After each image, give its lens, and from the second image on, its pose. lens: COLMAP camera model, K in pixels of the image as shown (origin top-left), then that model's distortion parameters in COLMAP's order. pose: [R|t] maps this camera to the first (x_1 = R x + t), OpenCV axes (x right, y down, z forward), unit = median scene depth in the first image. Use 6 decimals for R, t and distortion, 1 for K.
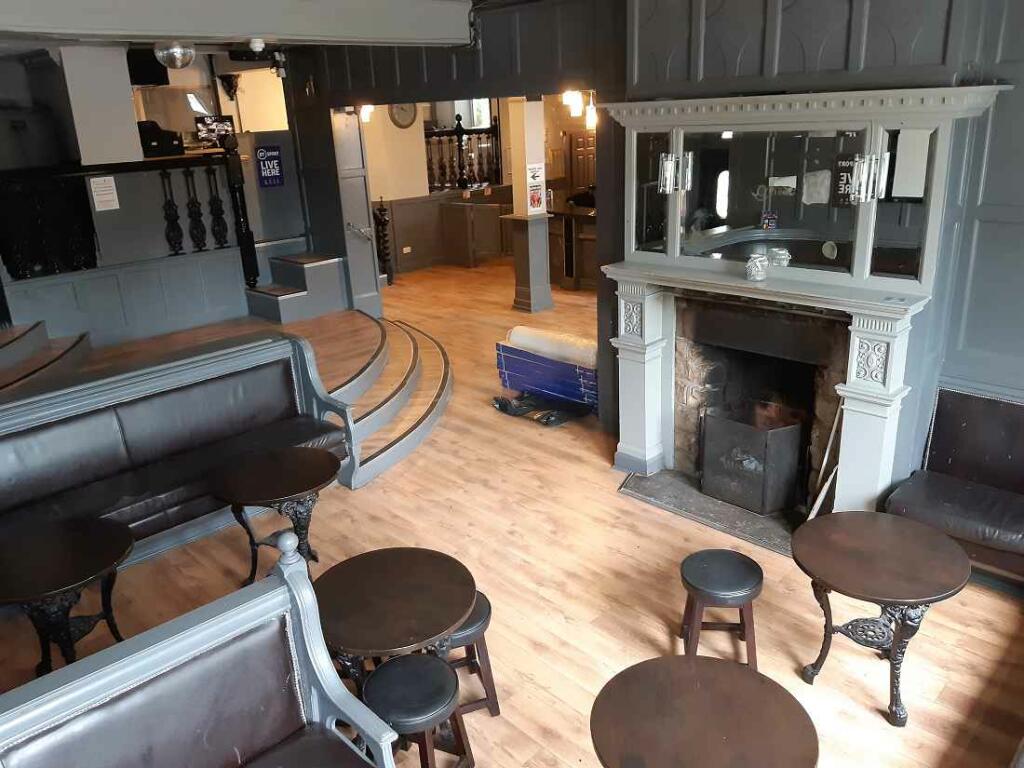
lens RADIAL K [[807.5, 0, 535.9], [0, 807.5, 382.8], [0, 0, 1]] dist [0.115086, -0.119499]
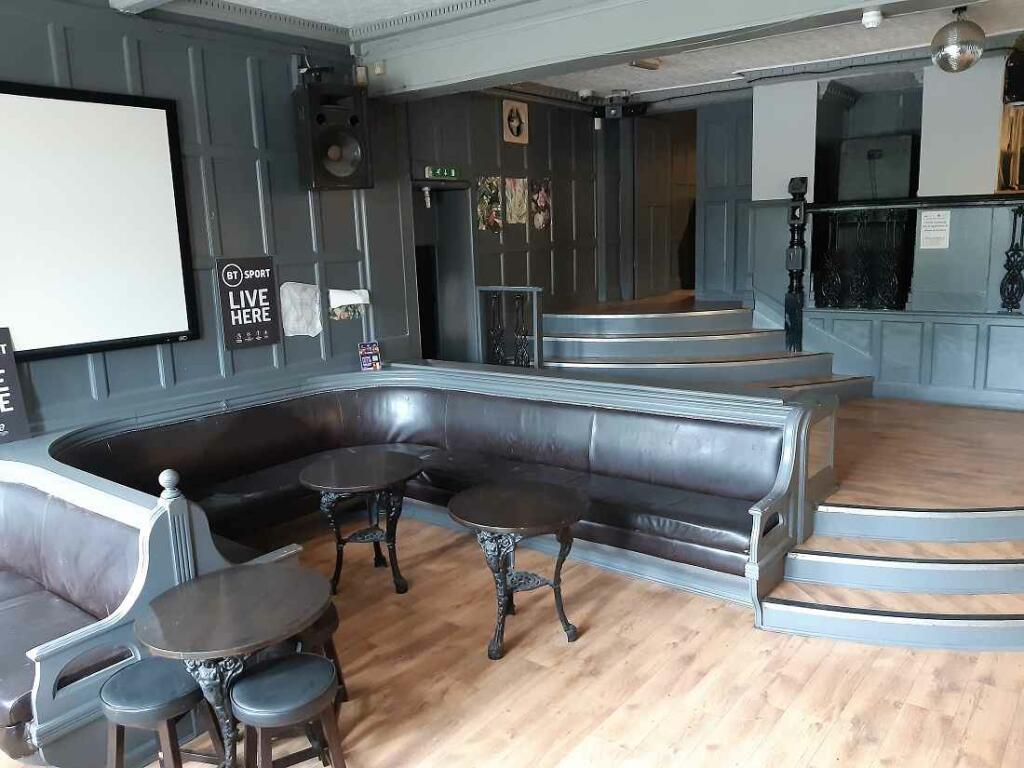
lens RADIAL K [[807.5, 0, 535.9], [0, 807.5, 382.8], [0, 0, 1]] dist [0.115086, -0.119499]
pose [[0.145551, 0.223186, -0.963848, 0.365057], [-0.301197, 0.937974, 0.171711, -0.124030], [0.942388, 0.265316, 0.203746, 0.577861]]
